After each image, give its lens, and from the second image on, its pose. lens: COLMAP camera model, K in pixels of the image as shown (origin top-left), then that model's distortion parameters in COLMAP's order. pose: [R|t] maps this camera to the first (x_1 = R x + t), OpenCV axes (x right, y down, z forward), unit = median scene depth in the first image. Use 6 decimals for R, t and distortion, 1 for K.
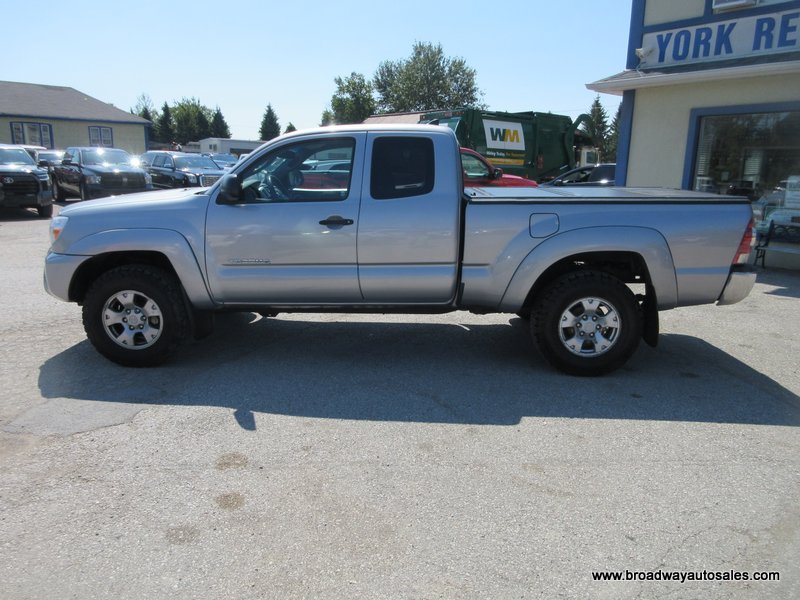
lens RADIAL K [[605.5, 0, 398.3], [0, 605.5, 297.1], [0, 0, 1]] dist [0.003397, 0.006325]
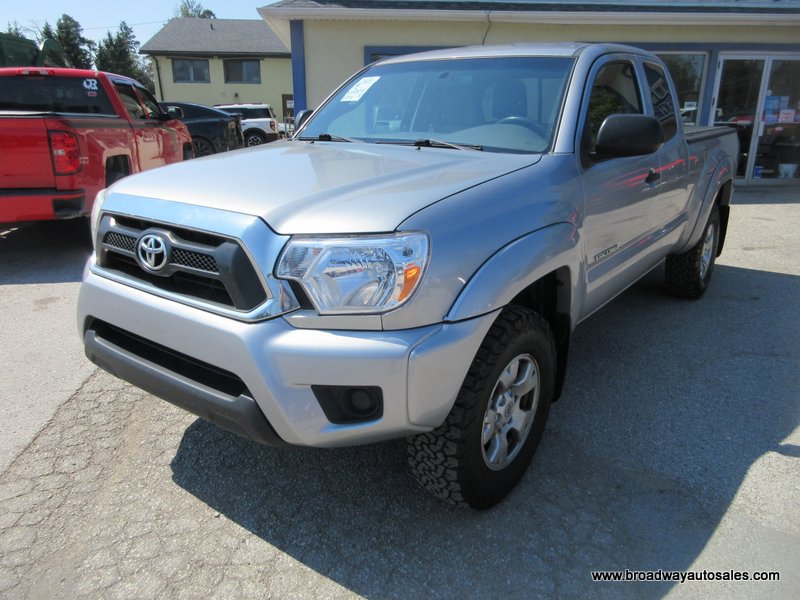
lens RADIAL K [[605.5, 0, 398.3], [0, 605.5, 300.1], [0, 0, 1]] dist [0.003397, 0.006325]
pose [[0.579457, -0.252366, 0.774945, -0.402567], [0.175881, 0.967167, 0.183451, -0.075708], [-0.795798, 0.029996, 0.604818, 0.358339]]
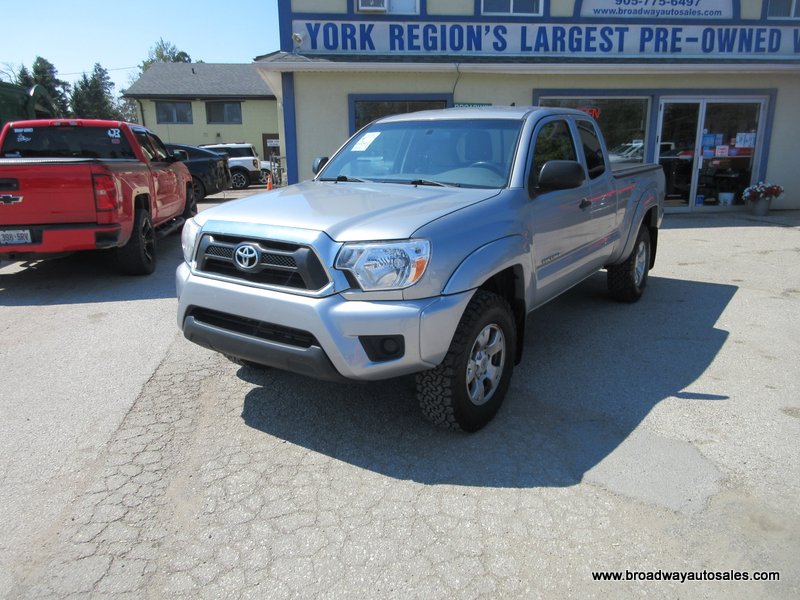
lens RADIAL K [[605.5, 0, 396.8], [0, 605.5, 301.6], [0, 0, 1]] dist [0.003397, 0.006325]
pose [[0.544014, -0.224179, 0.808574, -0.502634], [0.191725, 0.971366, 0.140320, -0.075026], [-0.816878, 0.078688, 0.571418, 0.309392]]
